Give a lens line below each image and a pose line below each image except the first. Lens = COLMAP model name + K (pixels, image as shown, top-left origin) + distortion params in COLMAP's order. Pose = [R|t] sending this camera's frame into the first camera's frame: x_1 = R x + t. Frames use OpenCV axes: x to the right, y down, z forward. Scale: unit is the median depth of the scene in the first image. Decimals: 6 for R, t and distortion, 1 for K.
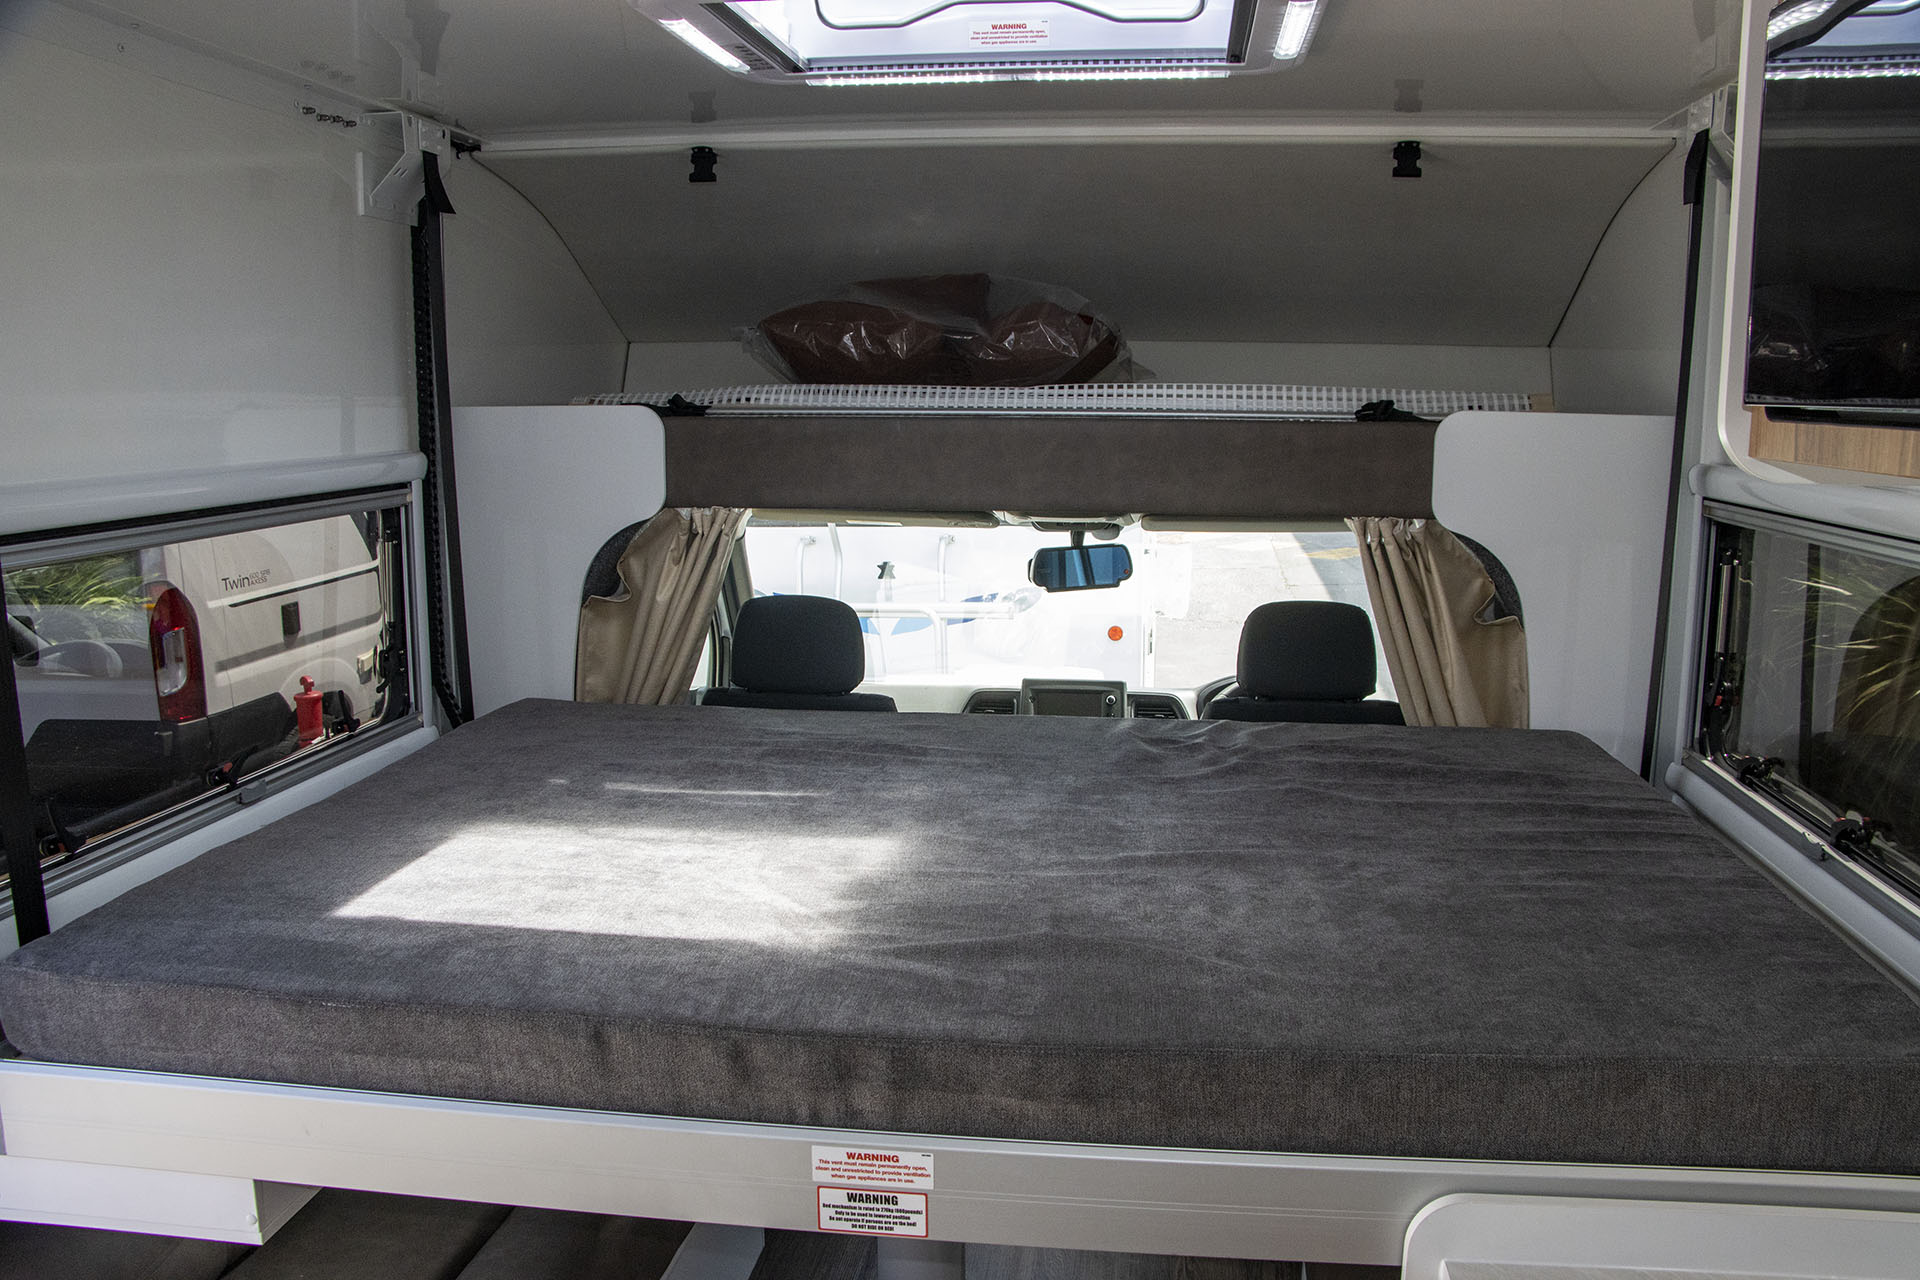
lens RADIAL K [[1563.2, 0, 955.5], [0, 1563.2, 663.7], [0, 0, 1]] dist [-0.176414, 0.137280]
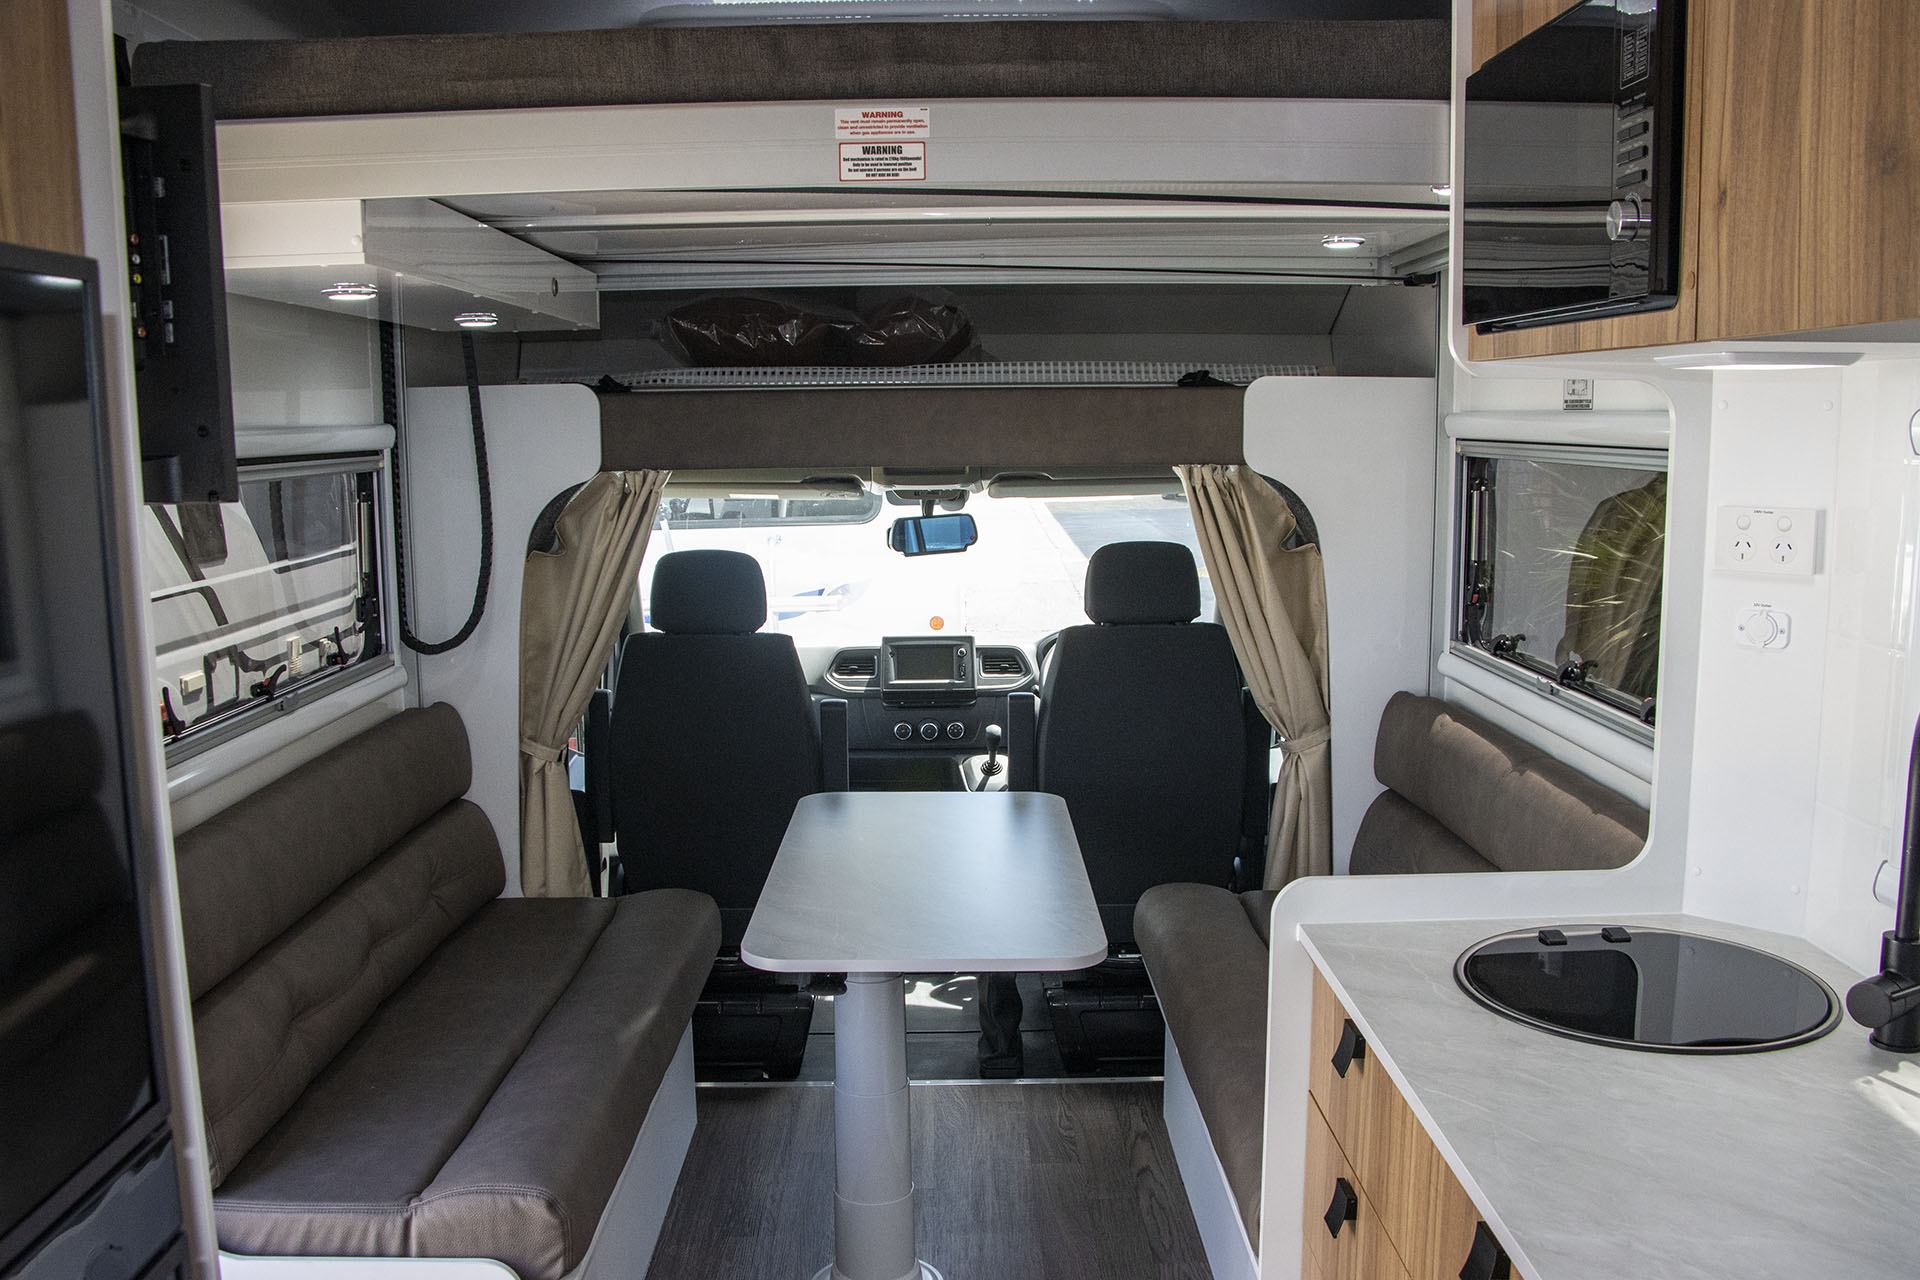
lens RADIAL K [[1621.4, 0, 950.9], [0, 1621.4, 662.1], [0, 0, 1]] dist [-0.178572, 0.146666]
pose [[0.990038, -0.032470, 0.137004, -0.095132], [0.035790, 0.999121, -0.021837, 0.076600], [-0.136175, 0.026523, 0.990330, -0.219180]]
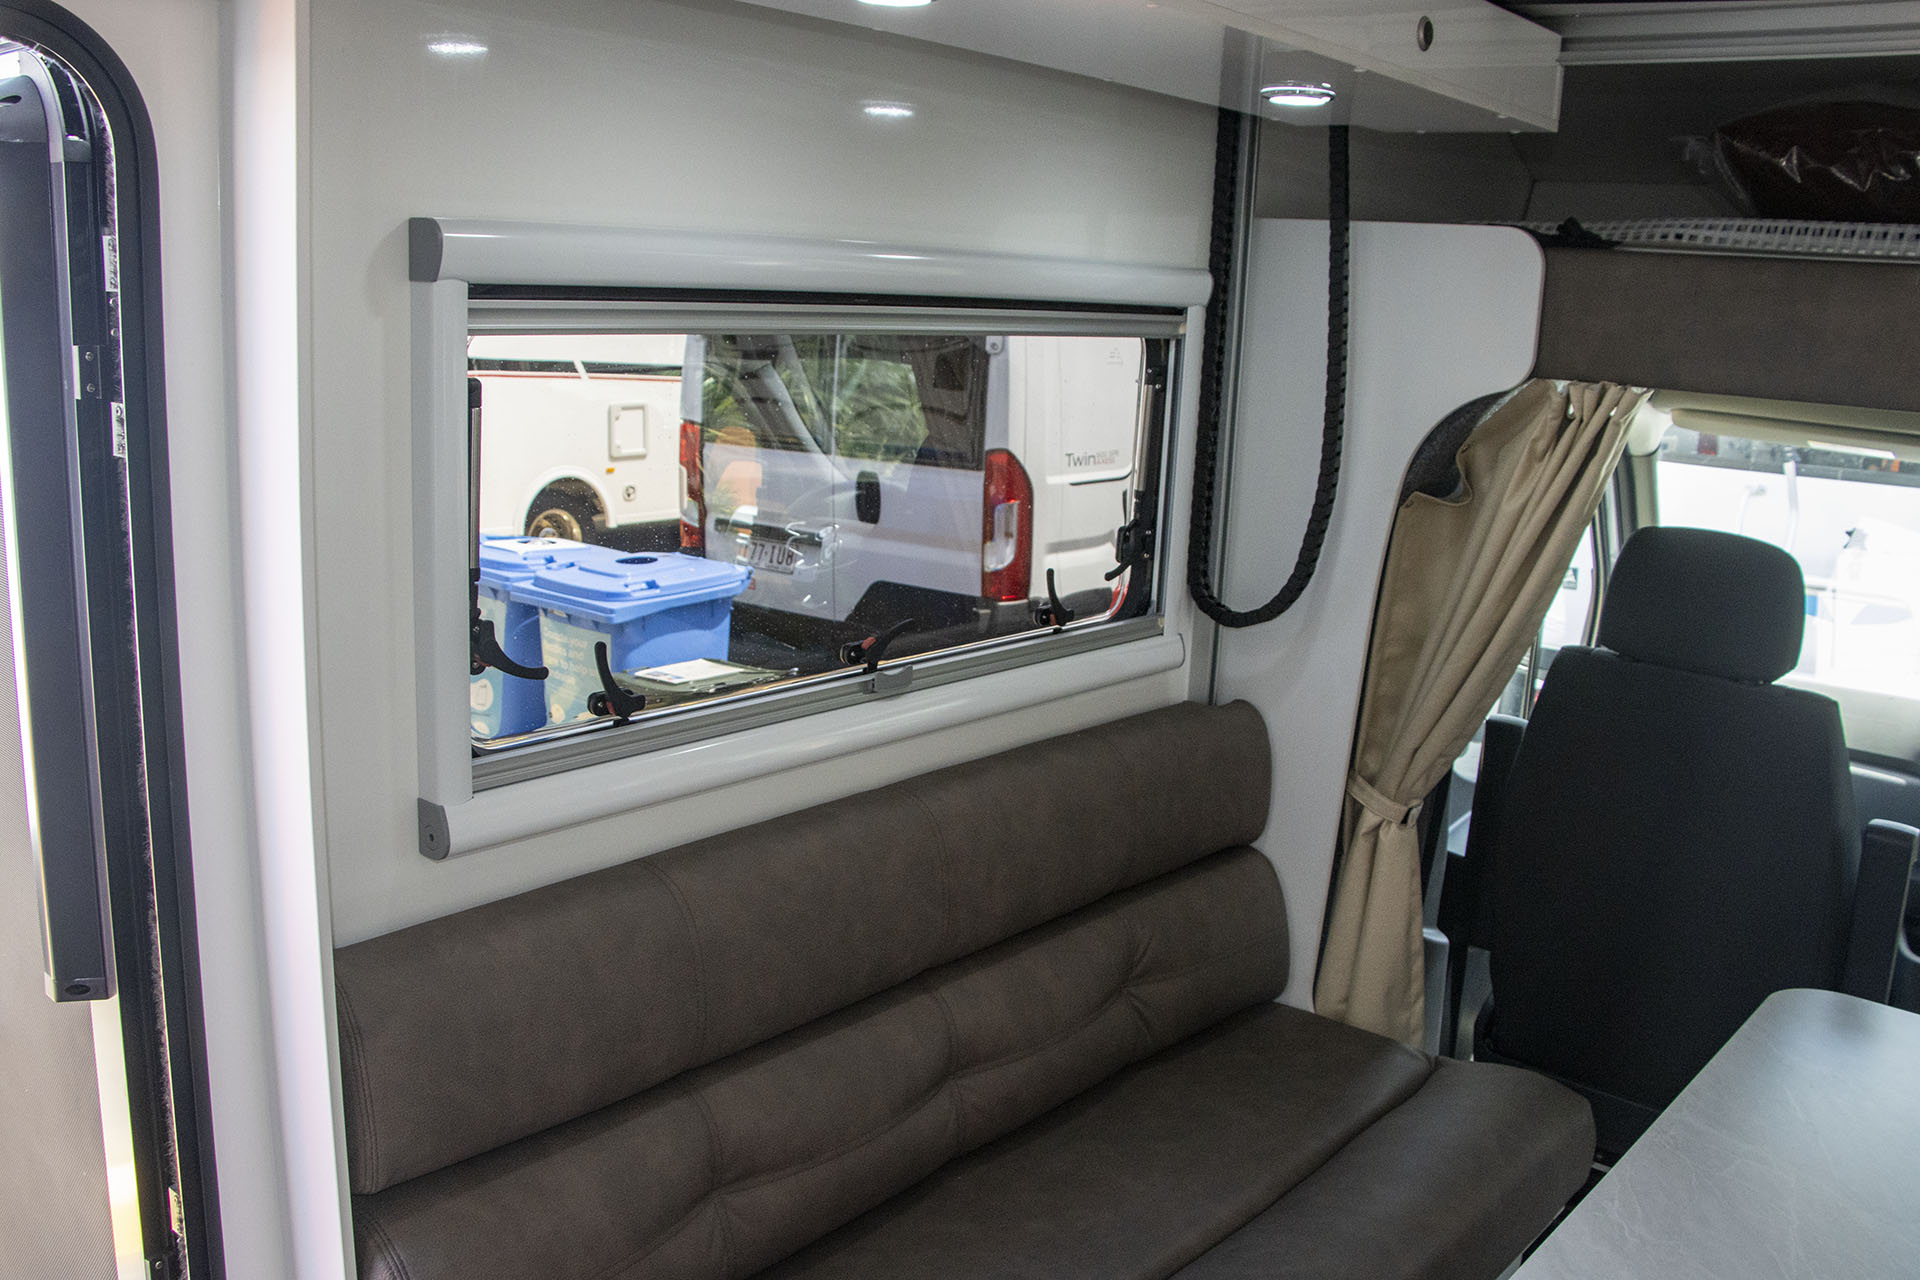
lens RADIAL K [[1674.9, 0, 951.4], [0, 1674.9, 657.2], [0, 0, 1]] dist [-0.188769, 0.174156]
pose [[0.842696, 0.155949, -0.515309, -0.009183], [-0.139287, 0.987694, 0.071129, 0.007751], [0.520060, 0.011836, 0.854048, 0.234771]]
